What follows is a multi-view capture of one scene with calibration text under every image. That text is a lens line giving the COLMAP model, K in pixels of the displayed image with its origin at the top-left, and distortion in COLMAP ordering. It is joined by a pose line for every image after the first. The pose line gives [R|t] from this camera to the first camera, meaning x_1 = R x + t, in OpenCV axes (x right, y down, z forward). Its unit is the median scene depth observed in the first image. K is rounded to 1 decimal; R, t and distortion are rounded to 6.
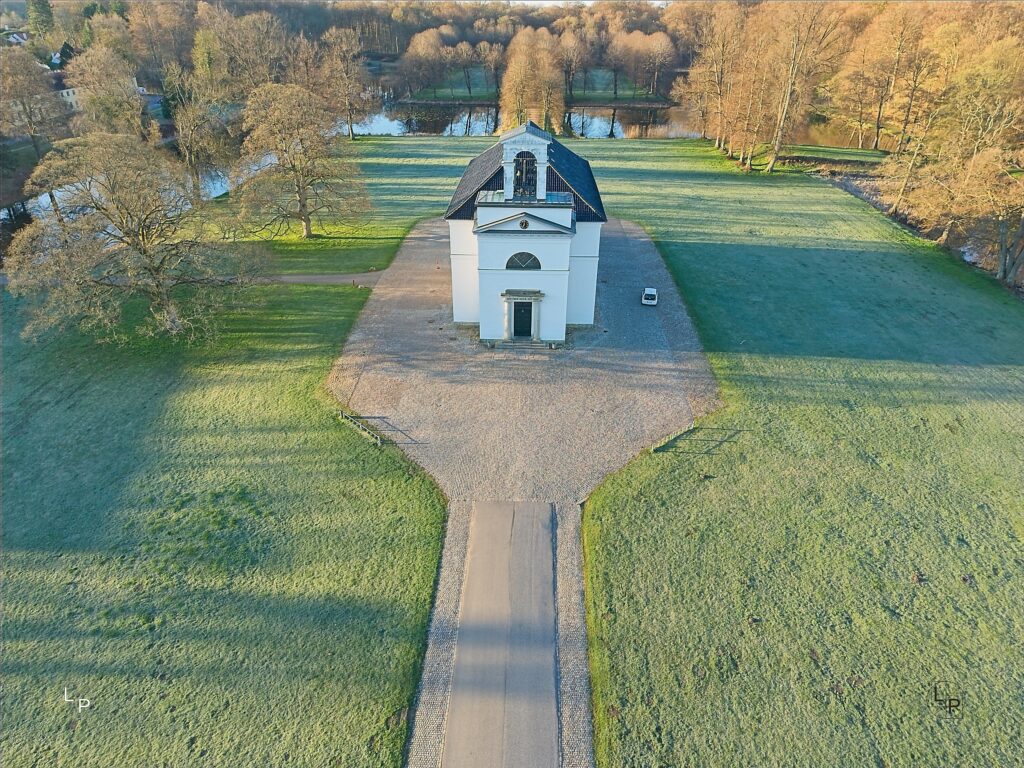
lens RADIAL K [[691.1, 0, 512.0], [0, 691.1, 384.0], [0, 0, 1]] dist [0.021153, -0.001095]
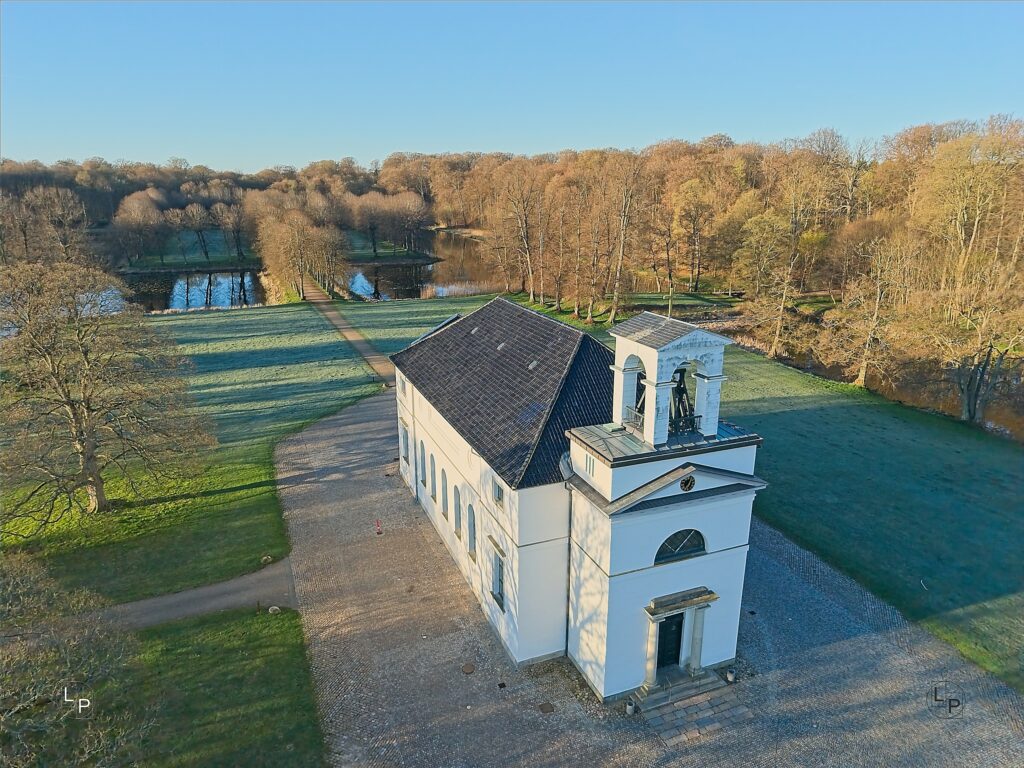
lens RADIAL K [[691.1, 0, 512.0], [0, 691.1, 384.0], [0, 0, 1]] dist [0.021153, -0.001095]
pose [[0.913887, -0.118663, 0.388240, -0.290541], [0.194916, 0.967144, -0.163216, -0.227323], [-0.356116, 0.224835, 0.906990, 0.498235]]
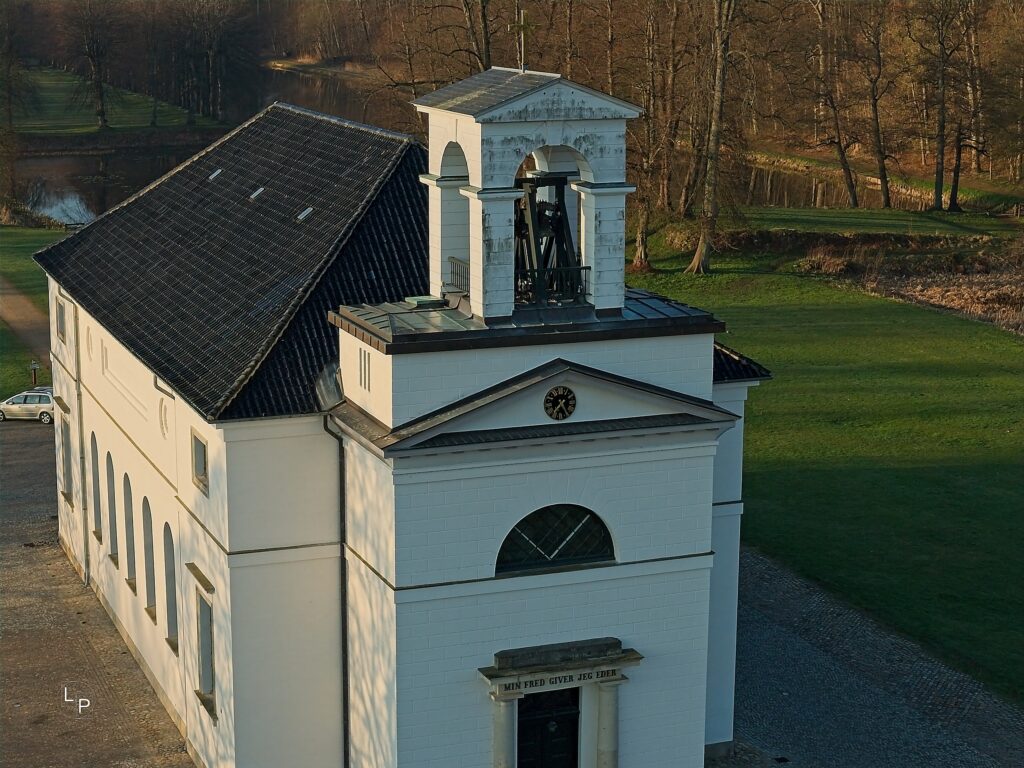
lens RADIAL K [[2053.5, 0, 512.0], [0, 2053.5, 384.0], [0, 0, 1]] dist [-0.062665, -0.173649]
pose [[0.918346, -0.083179, 0.386940, -0.284865], [0.186891, 0.952938, -0.238708, -0.048004], [-0.348874, 0.291532, 0.890672, 0.276273]]
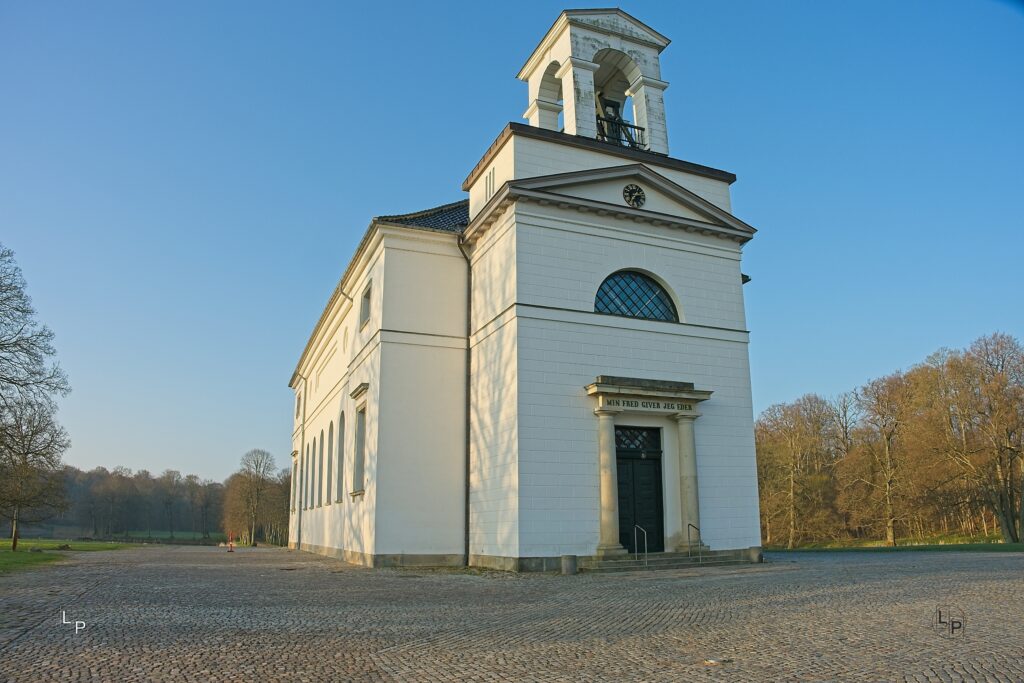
lens RADIAL K [[739.5, 0, 510.7], [0, 739.5, 326.6], [0, 0, 1]] dist [-0.178341, 0.000051]
pose [[0.914011, 0.101540, 0.392776, -0.172950], [0.199546, 0.730433, -0.653184, 0.053714], [-0.353220, 0.675395, 0.647362, 0.762996]]
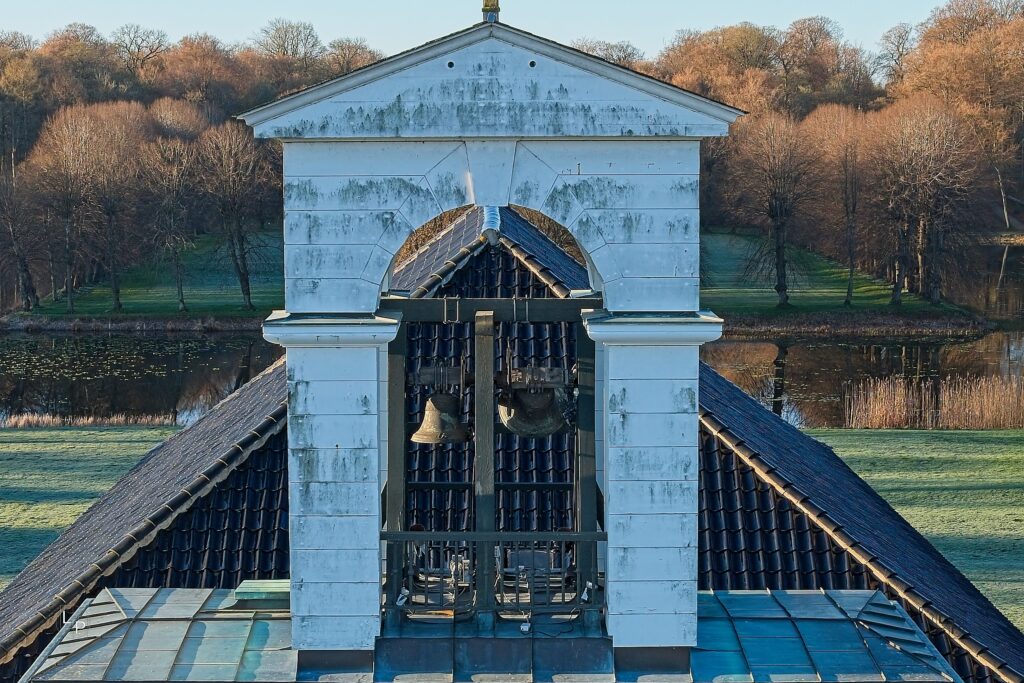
lens RADIAL K [[2400.7, 0, 512.0], [0, 2400.7, 341.5], [0, 0, 1]] dist [-0.018399, 0.052618]
pose [[0.998978, -0.007717, 0.044529, 0.005354], [0.024368, 0.921786, -0.386932, -0.158798], [-0.038060, 0.387622, 0.921032, 0.605957]]
